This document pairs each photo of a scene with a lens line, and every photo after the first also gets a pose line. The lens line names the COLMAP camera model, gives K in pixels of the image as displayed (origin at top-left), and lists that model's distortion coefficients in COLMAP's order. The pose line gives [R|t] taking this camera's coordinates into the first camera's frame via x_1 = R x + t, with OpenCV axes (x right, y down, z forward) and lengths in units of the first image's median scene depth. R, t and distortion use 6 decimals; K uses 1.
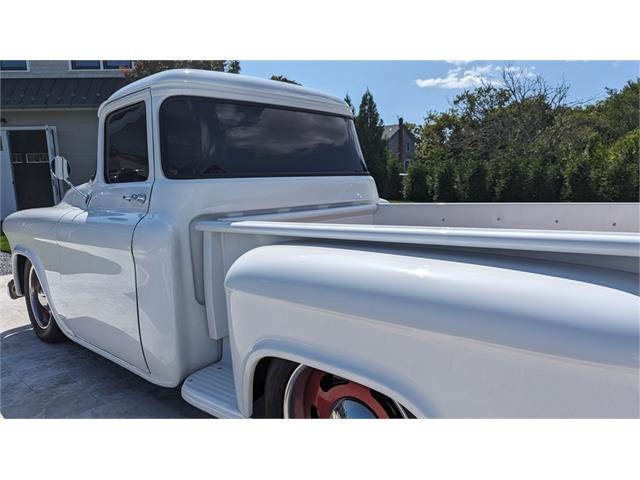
lens RADIAL K [[463.0, 0, 318.6], [0, 463.0, 245.3], [0, 0, 1]] dist [0.023121, -0.023666]
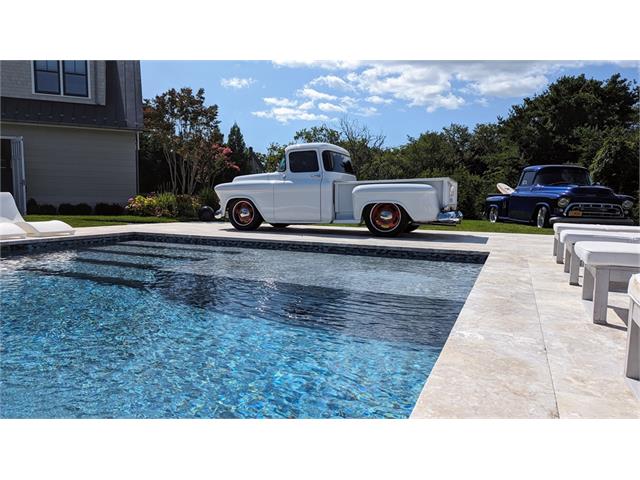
lens RADIAL K [[463.0, 0, 316.6], [0, 463.0, 236.3], [0, 0, 1]] dist [0.023121, -0.023666]
pose [[0.937181, 0.009521, 0.348713, -0.163834], [0.016285, 0.997344, -0.070996, 0.064051], [-0.348463, 0.072215, 0.934537, -0.243275]]
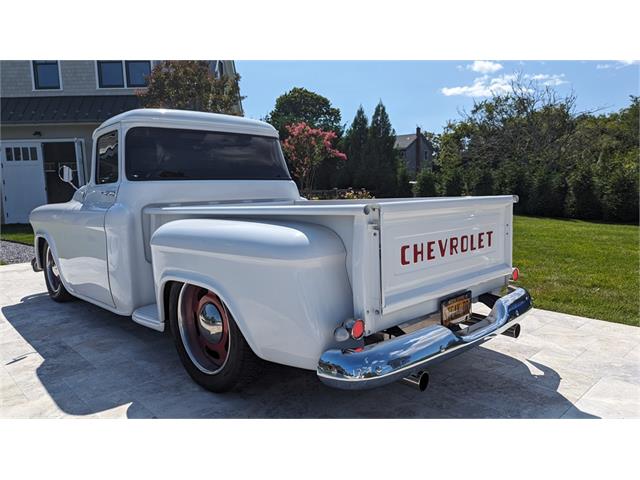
lens RADIAL K [[463.0, 0, 316.3], [0, 463.0, 239.1], [0, 0, 1]] dist [0.023121, -0.023666]
pose [[0.998377, 0.008371, -0.056325, 0.035818], [-0.010103, 0.999483, -0.030535, 0.008585], [0.056041, 0.031055, 0.997945, -0.046631]]
